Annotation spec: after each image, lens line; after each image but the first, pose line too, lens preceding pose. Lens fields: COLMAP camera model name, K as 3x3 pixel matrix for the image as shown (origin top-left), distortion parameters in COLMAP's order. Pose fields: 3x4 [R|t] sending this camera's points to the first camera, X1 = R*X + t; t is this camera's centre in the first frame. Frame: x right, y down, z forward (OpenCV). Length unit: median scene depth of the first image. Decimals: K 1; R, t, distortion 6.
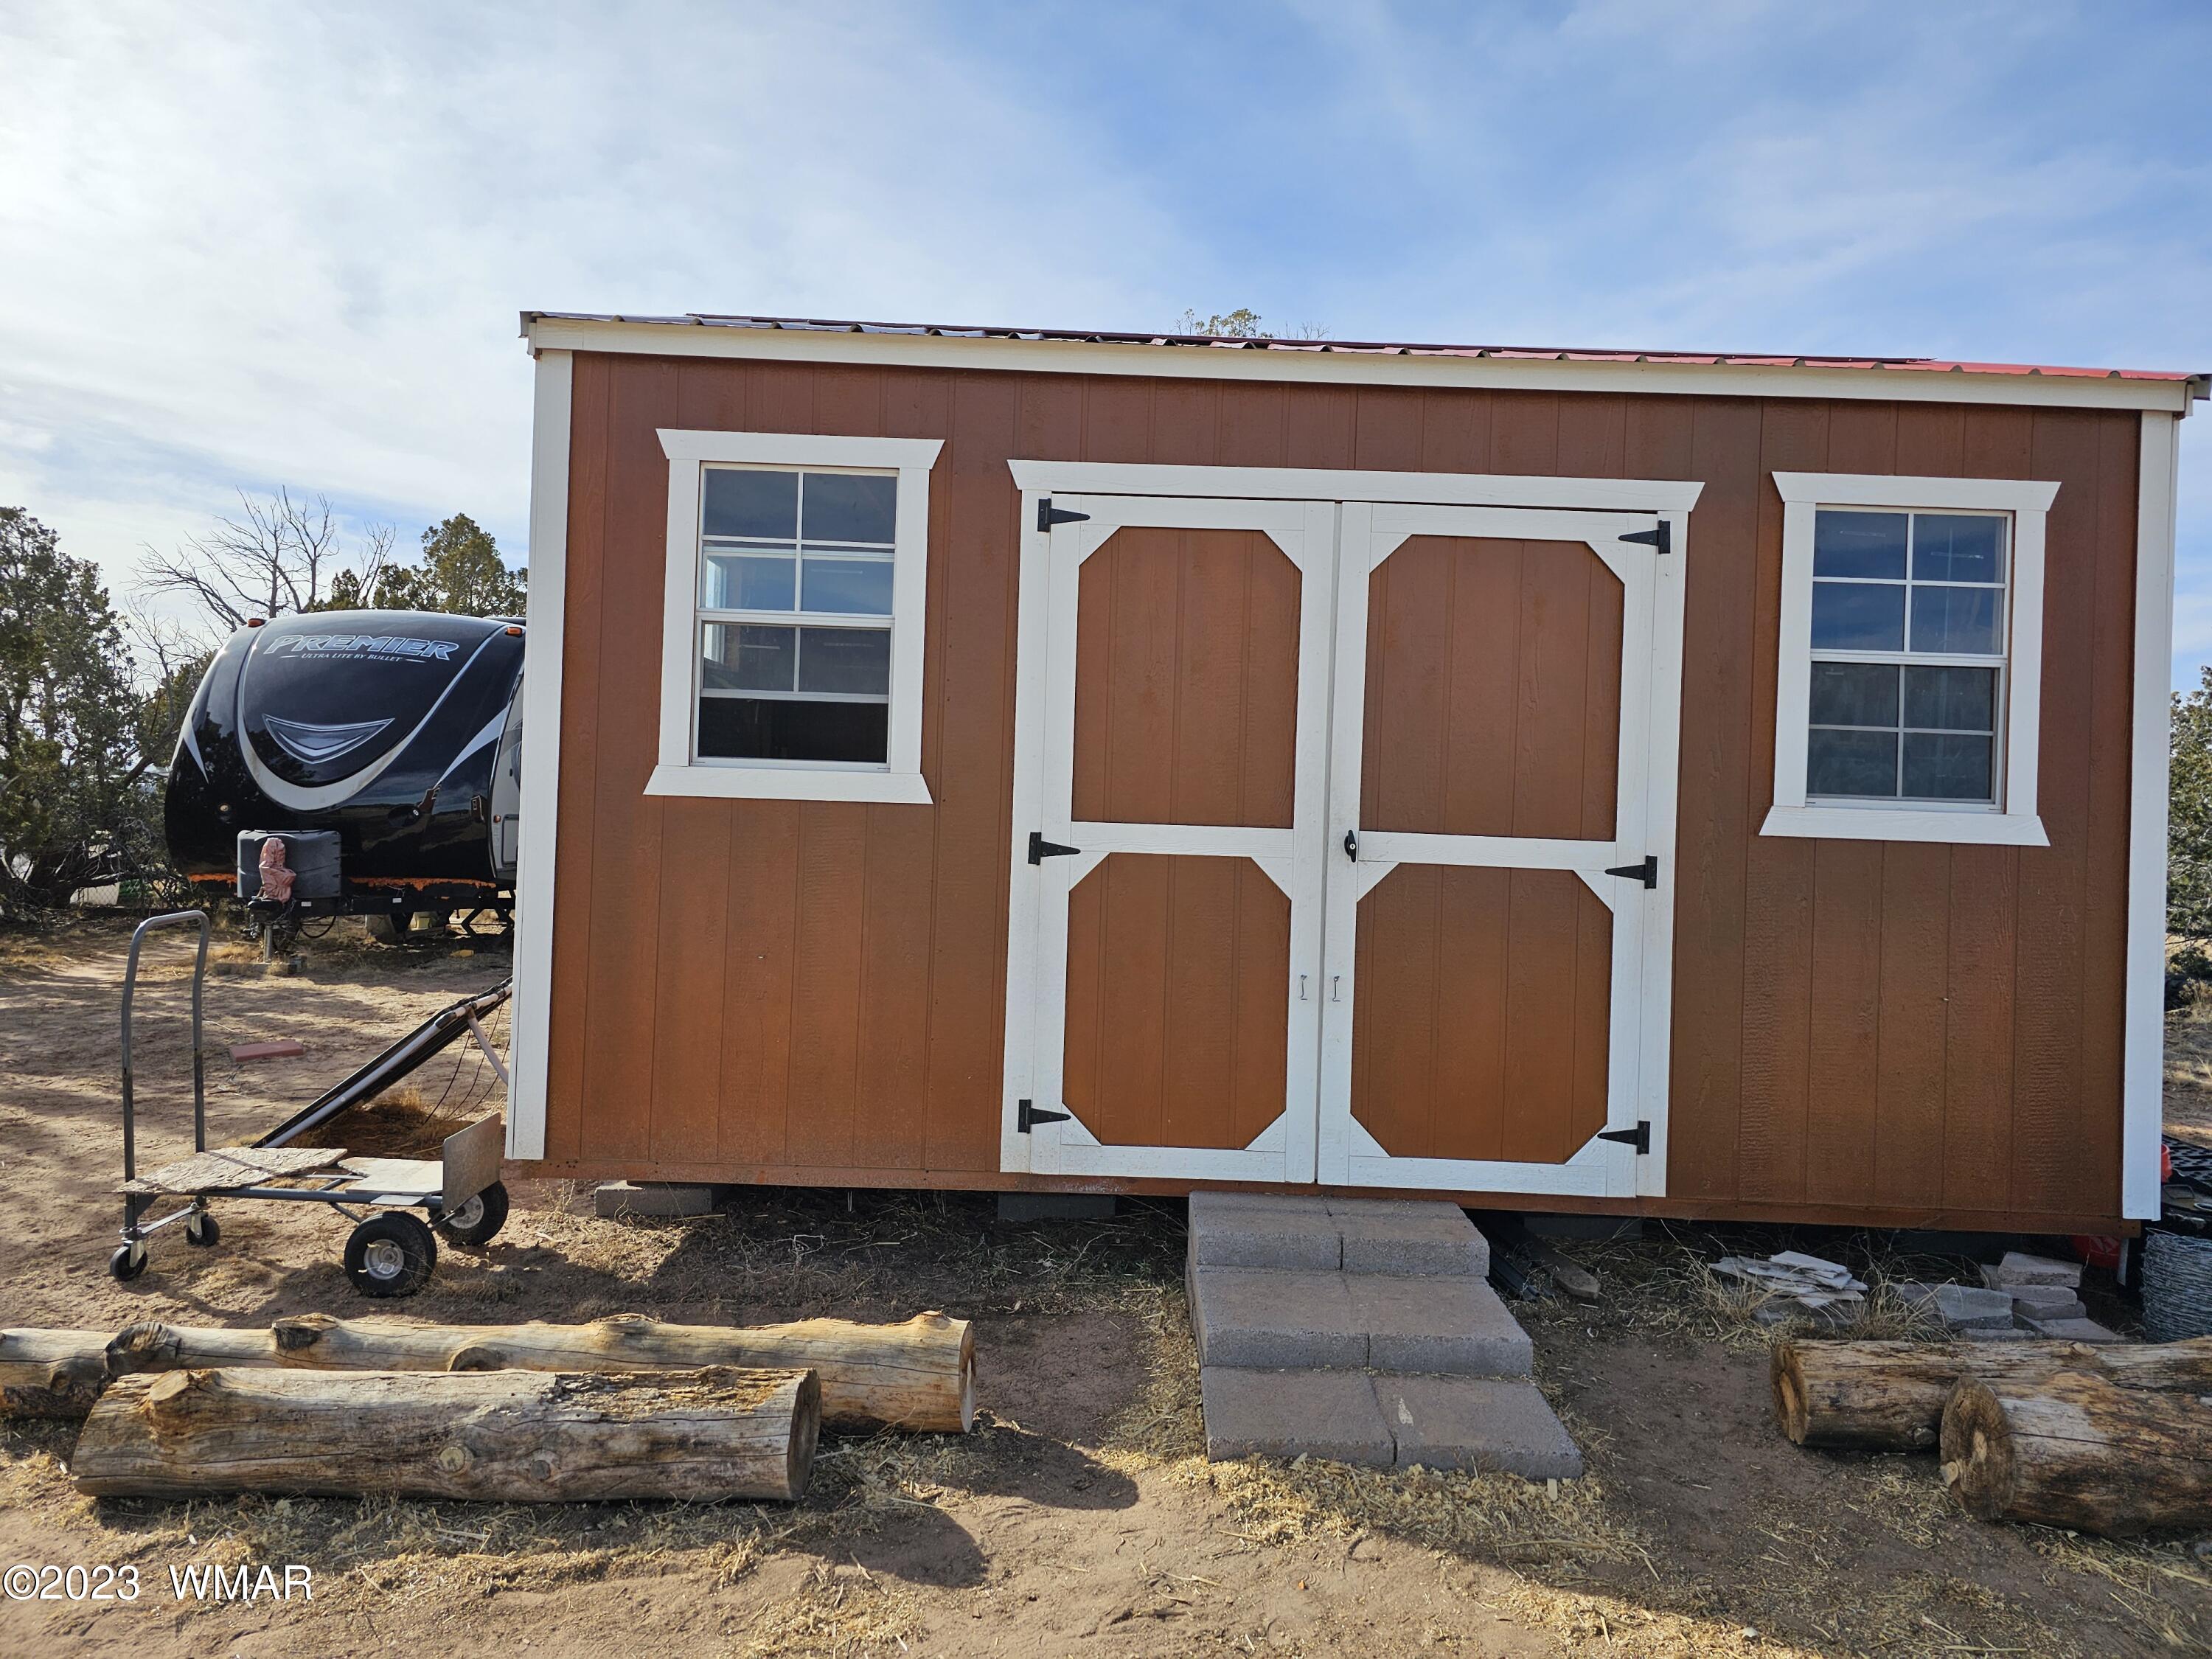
lens RADIAL K [[1459.2, 0, 1100.1], [0, 1459.2, 768.0], [0, 0, 1]] dist [0.056608, -0.043131]
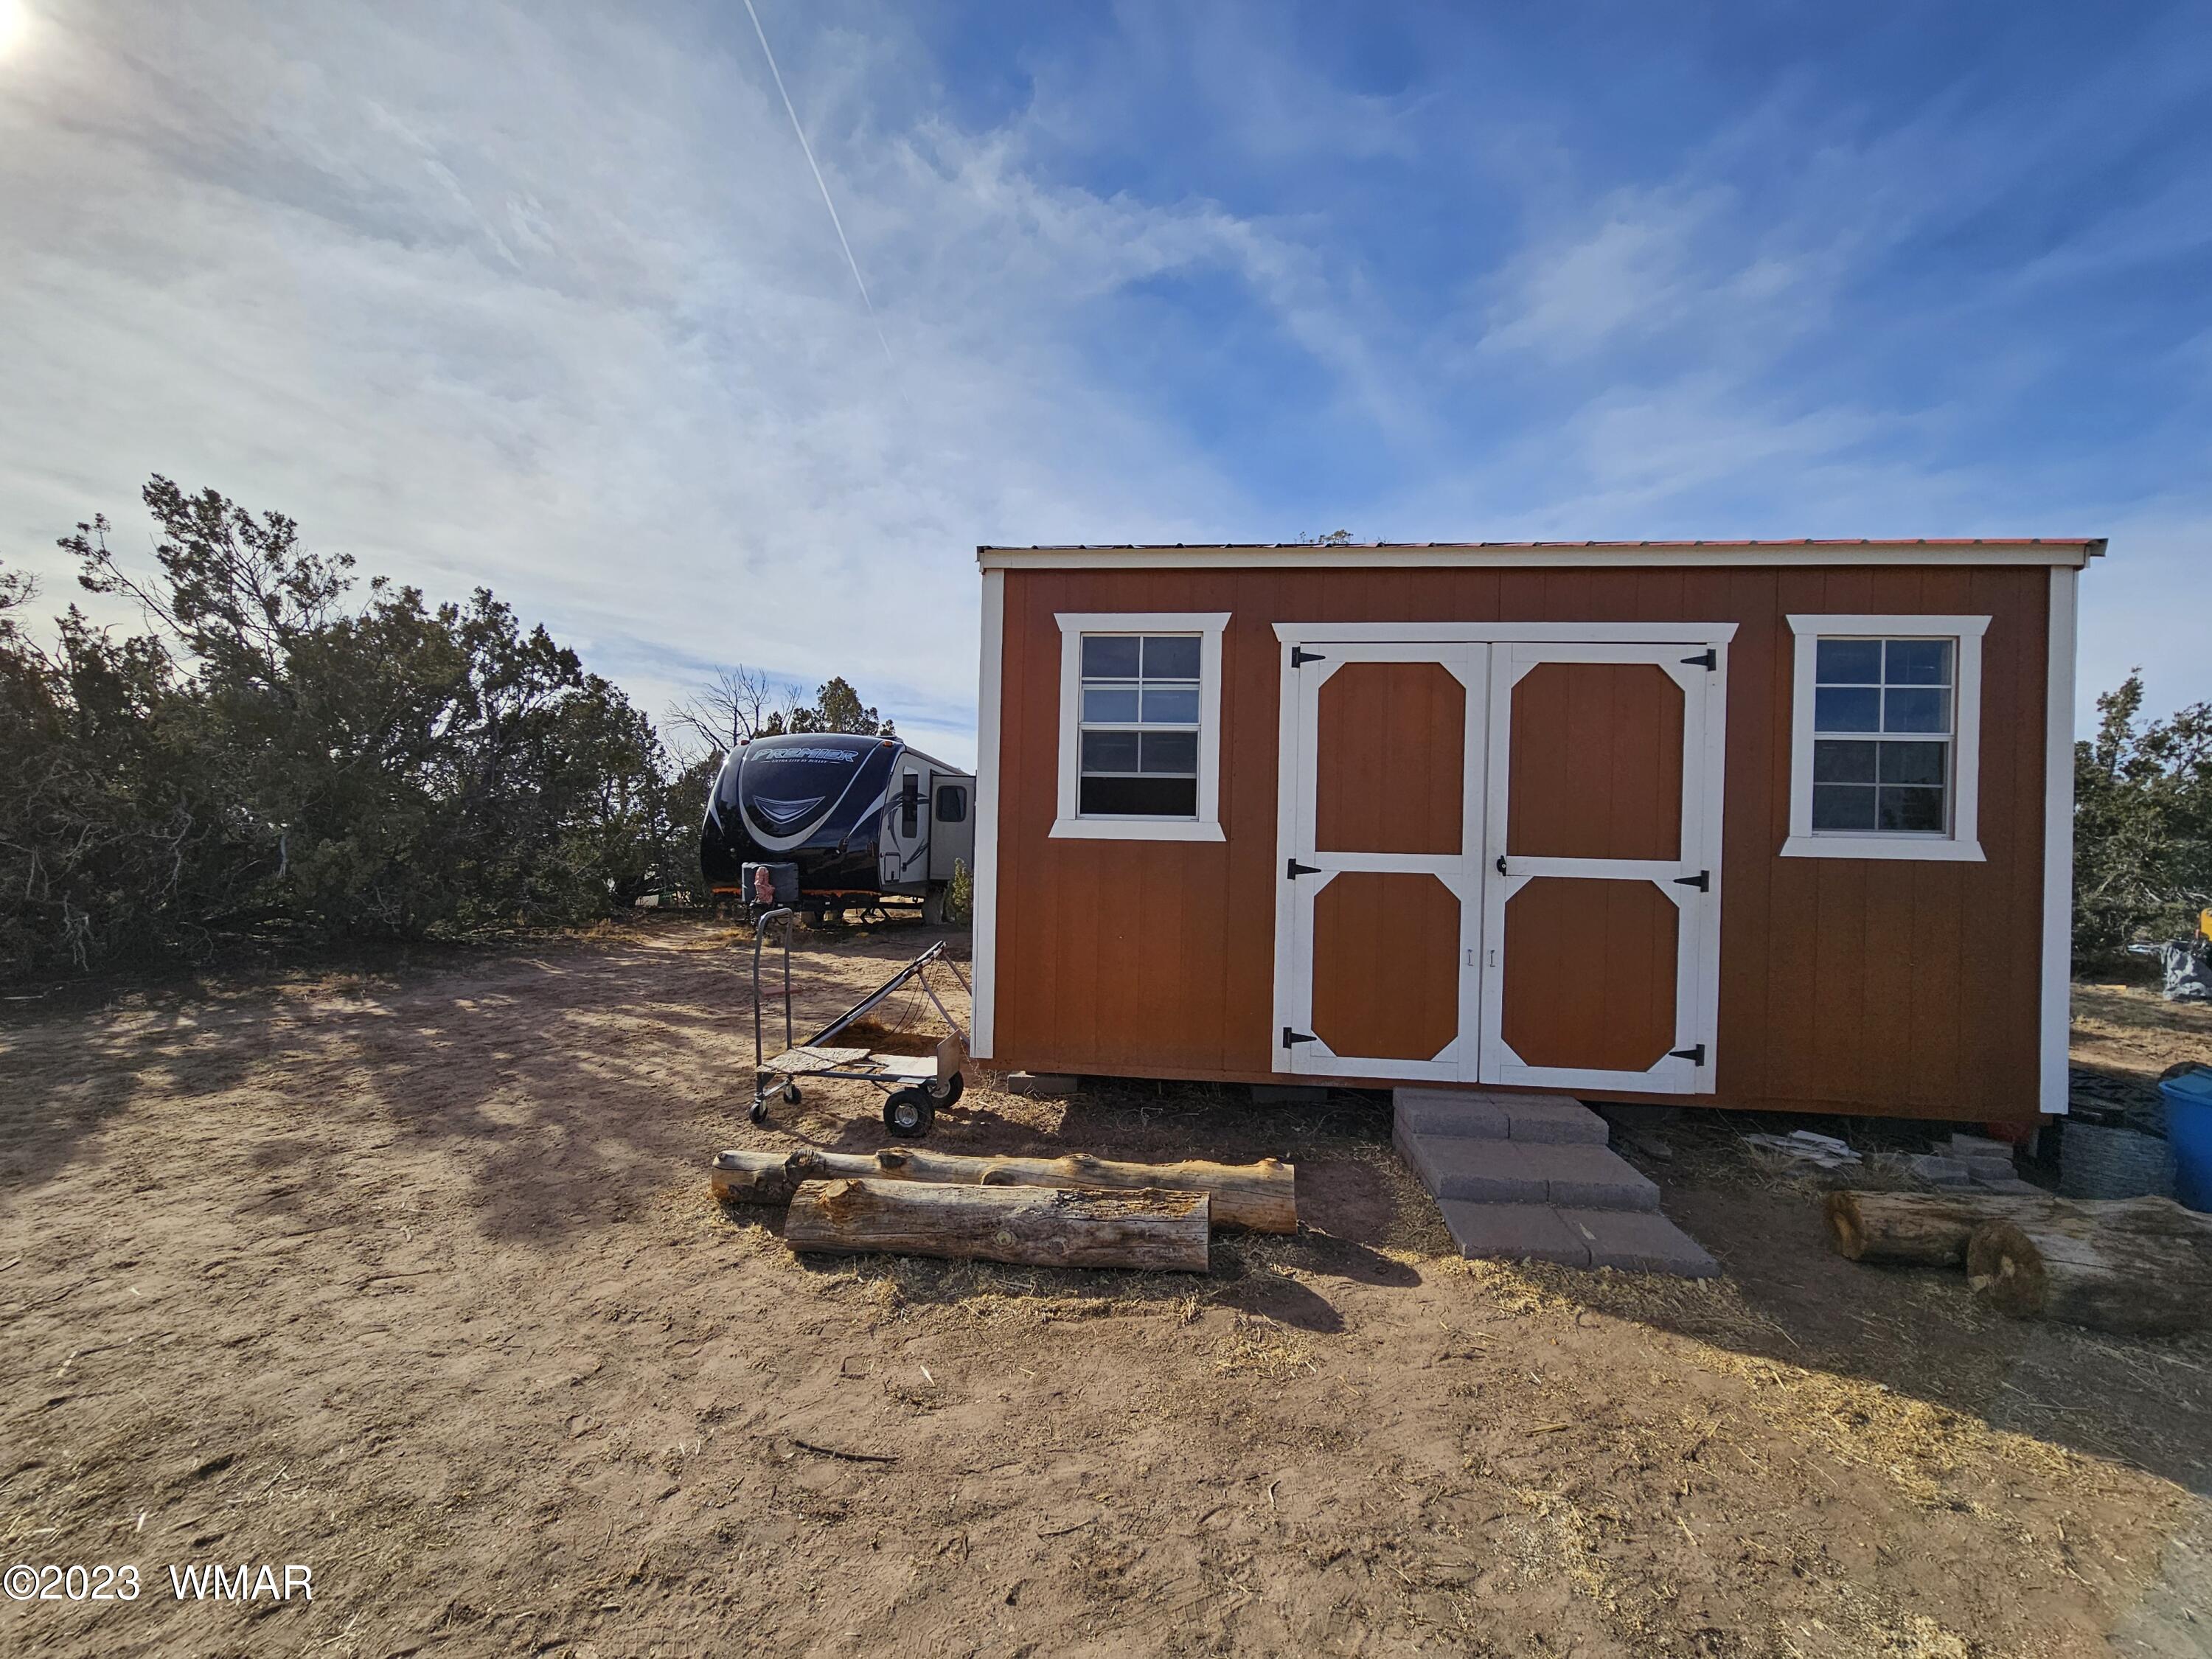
lens RADIAL K [[896.5, 0, 1106.0], [0, 896.5, 829.5], [0, 0, 1]] dist [0.000103, 0.000436]
pose [[0.994293, -0.011781, -0.106035, -0.141648], [0.012645, 0.999892, 0.007487, 0.002800], [0.105935, -0.008785, 0.994334, 0.014866]]
